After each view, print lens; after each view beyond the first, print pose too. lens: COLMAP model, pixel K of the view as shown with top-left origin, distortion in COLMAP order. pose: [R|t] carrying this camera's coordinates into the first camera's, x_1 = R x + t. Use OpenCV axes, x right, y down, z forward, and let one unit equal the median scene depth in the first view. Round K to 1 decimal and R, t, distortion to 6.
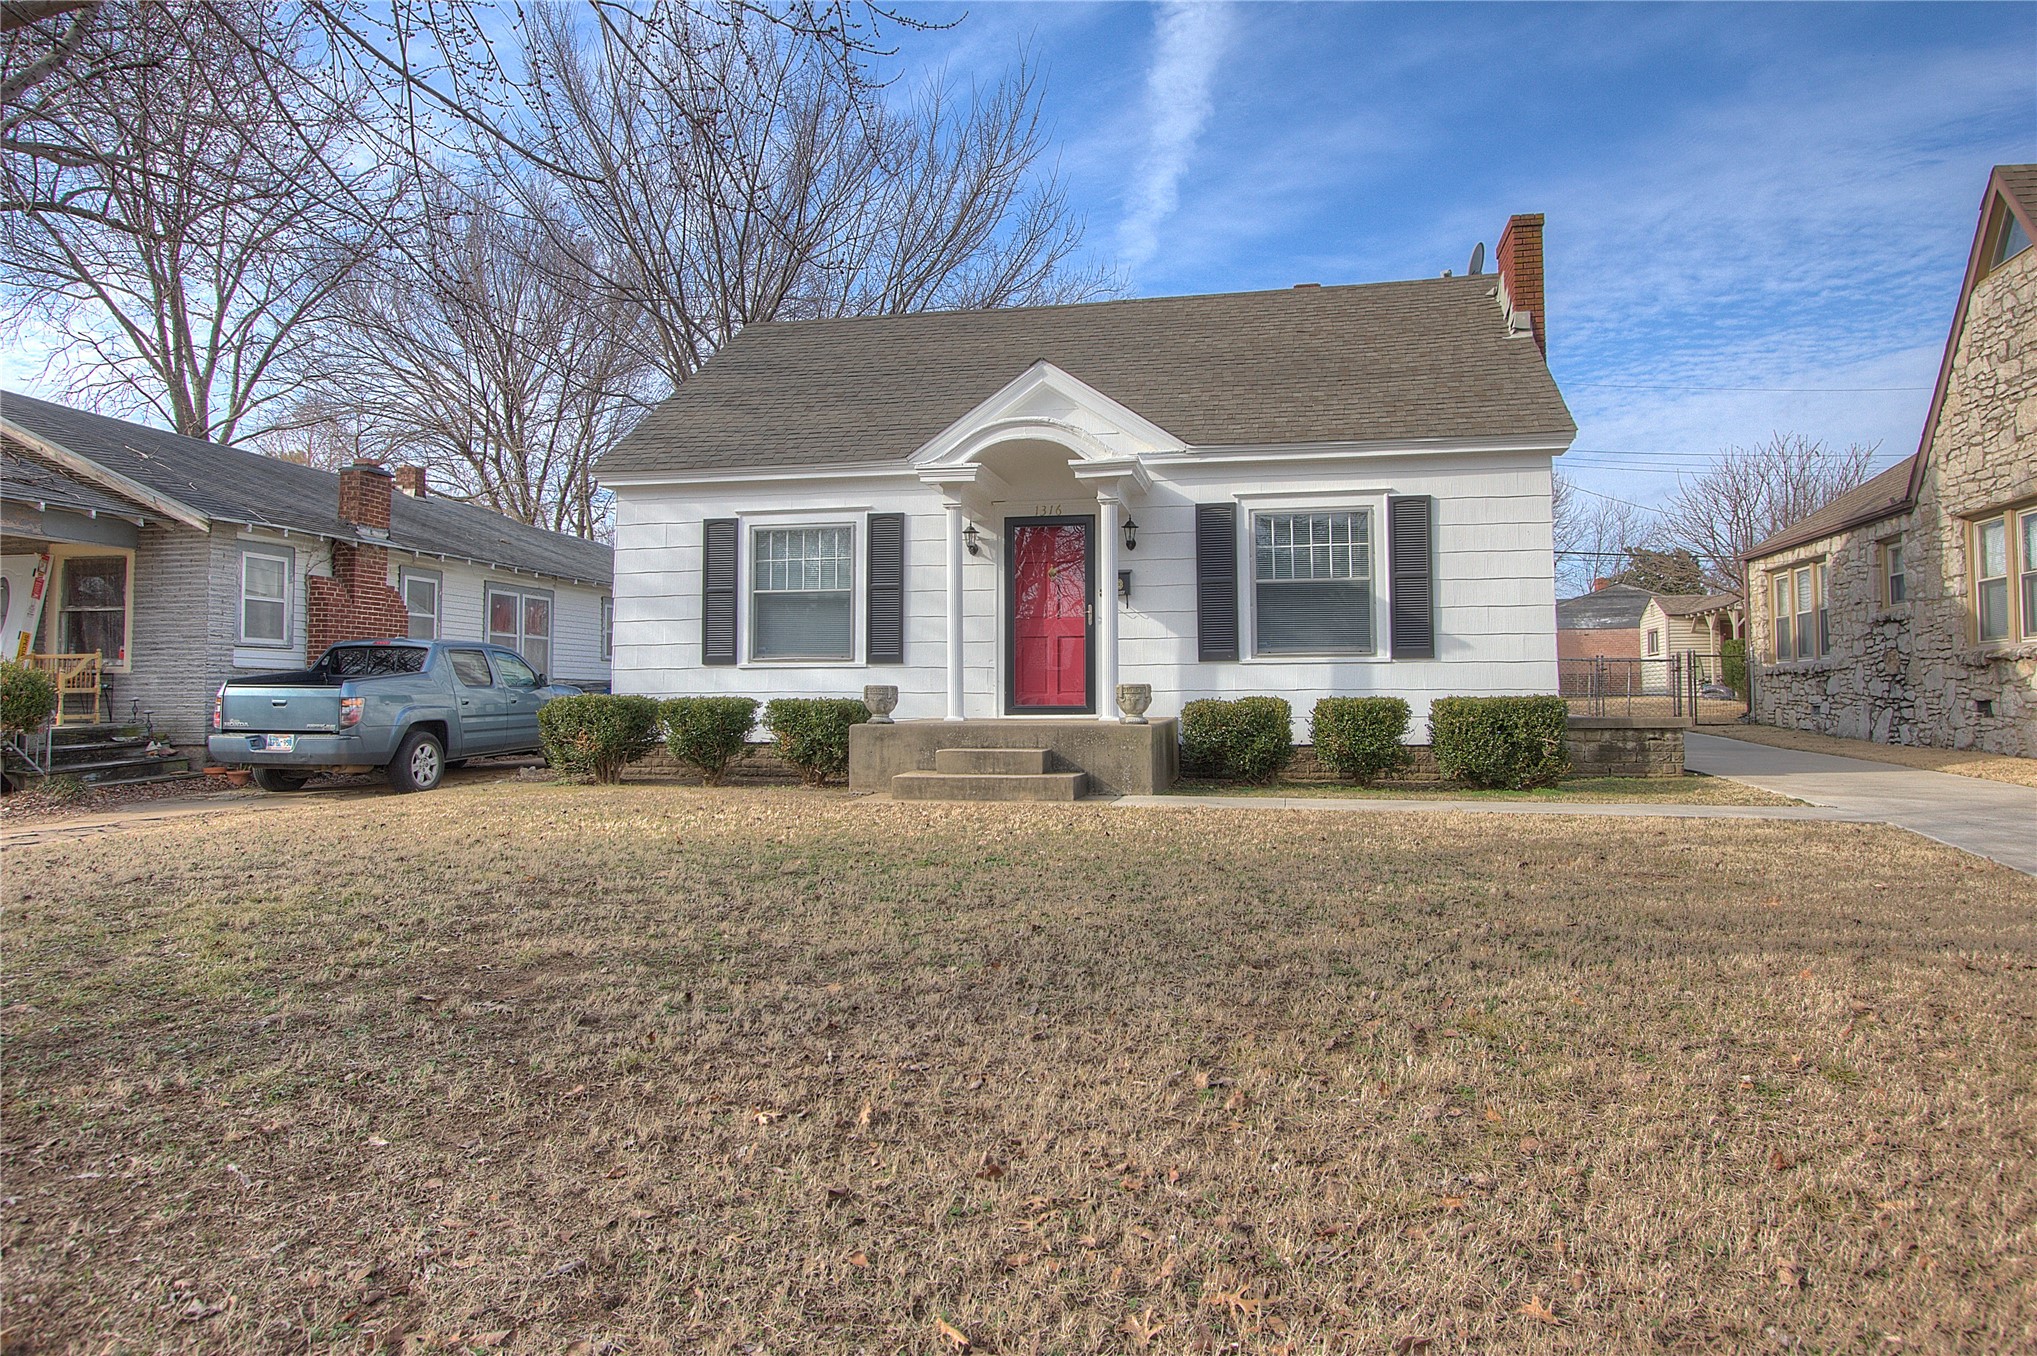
lens RADIAL K [[1328.0, 0, 1020.3], [0, 1328.0, 670.6], [0, 0, 1]] dist [-0.002120, -0.006697]
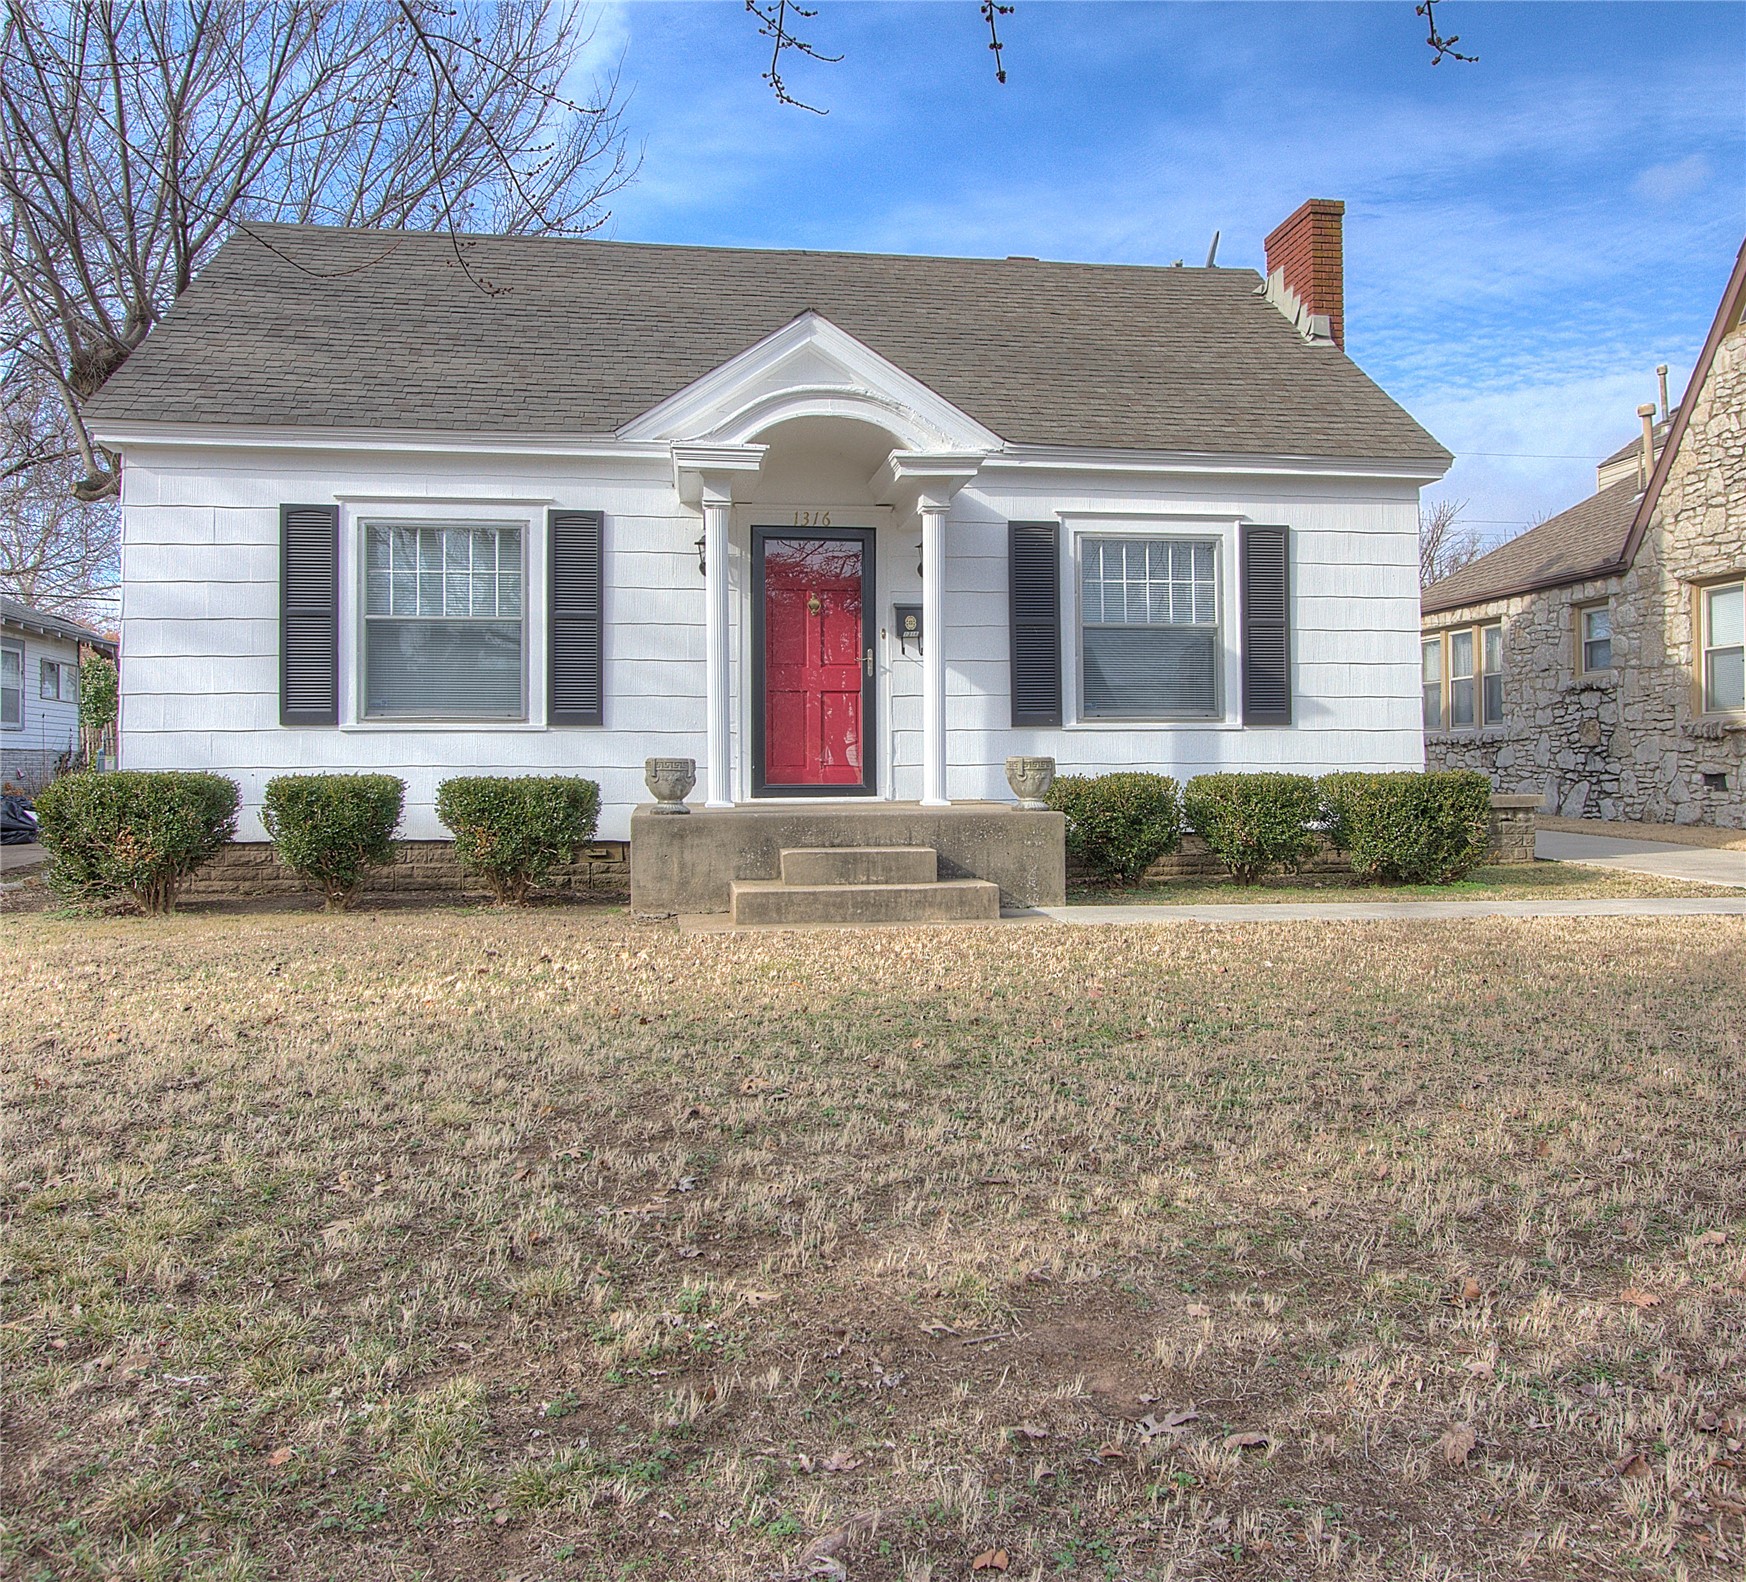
lens RADIAL K [[1574.0, 0, 872.0], [0, 1574.0, 790.6], [0, 0, 1]] dist [-0.026947, 0.022874]
pose [[0.928926, -0.007077, 0.370197, -0.263705], [-0.006263, 0.999374, 0.034820, -0.001155], [-0.370212, -0.034664, 0.928301, 0.172684]]
